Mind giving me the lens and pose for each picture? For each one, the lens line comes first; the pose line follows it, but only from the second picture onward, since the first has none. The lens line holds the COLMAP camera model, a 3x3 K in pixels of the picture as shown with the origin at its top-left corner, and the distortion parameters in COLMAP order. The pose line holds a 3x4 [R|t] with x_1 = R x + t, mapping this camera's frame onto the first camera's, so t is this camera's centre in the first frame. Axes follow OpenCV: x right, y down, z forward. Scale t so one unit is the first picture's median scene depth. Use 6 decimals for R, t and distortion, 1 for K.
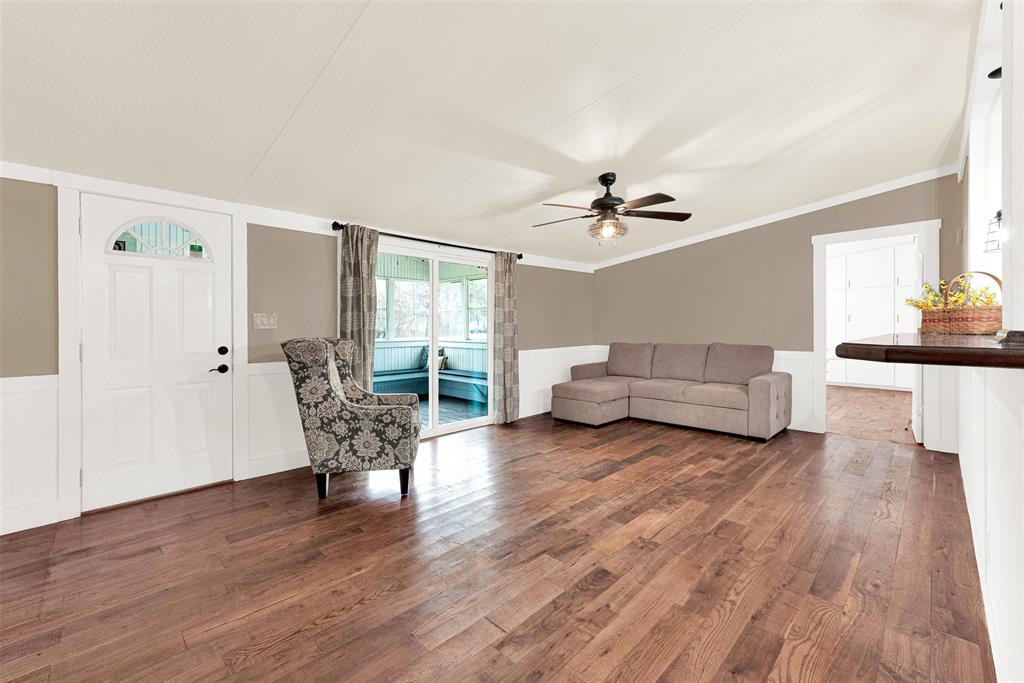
lens RADIAL K [[420.5, 0, 504.9], [0, 420.5, 332.6], [0, 0, 1]] dist [0.000937, -0.000047]
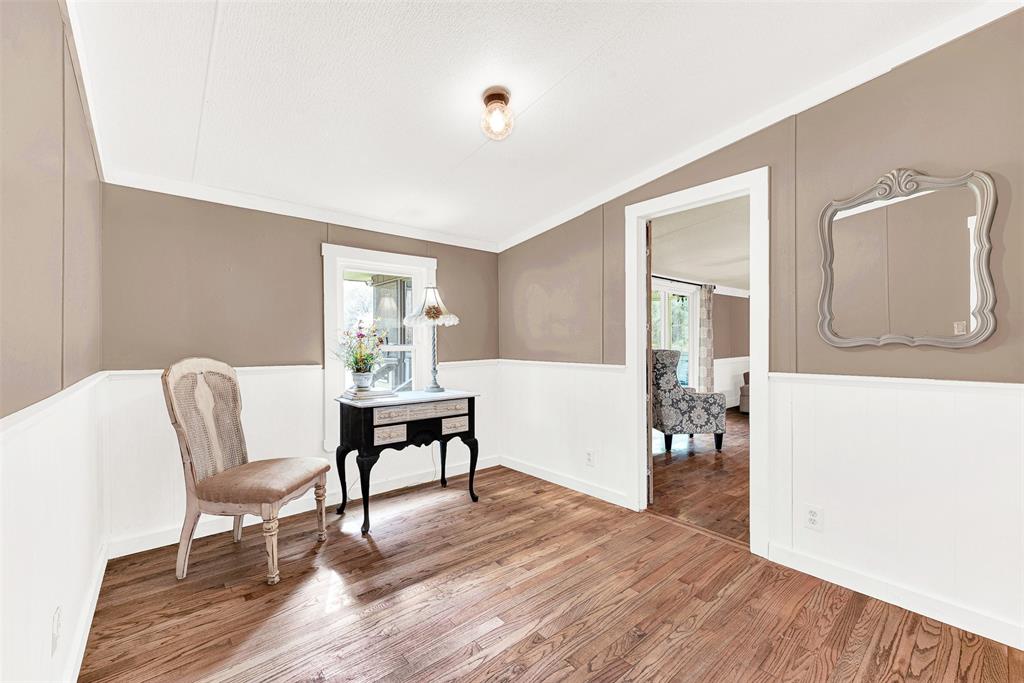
lens RADIAL K [[413.3, 0, 512.5], [0, 413.3, 338.7], [0, 0, 1]] dist [0.000687, -0.003470]
pose [[0.998568, 0.009777, -0.052591, -0.944791], [-0.010318, 0.999897, -0.010016, -0.002559], [0.052488, 0.010545, 0.998566, -0.581601]]
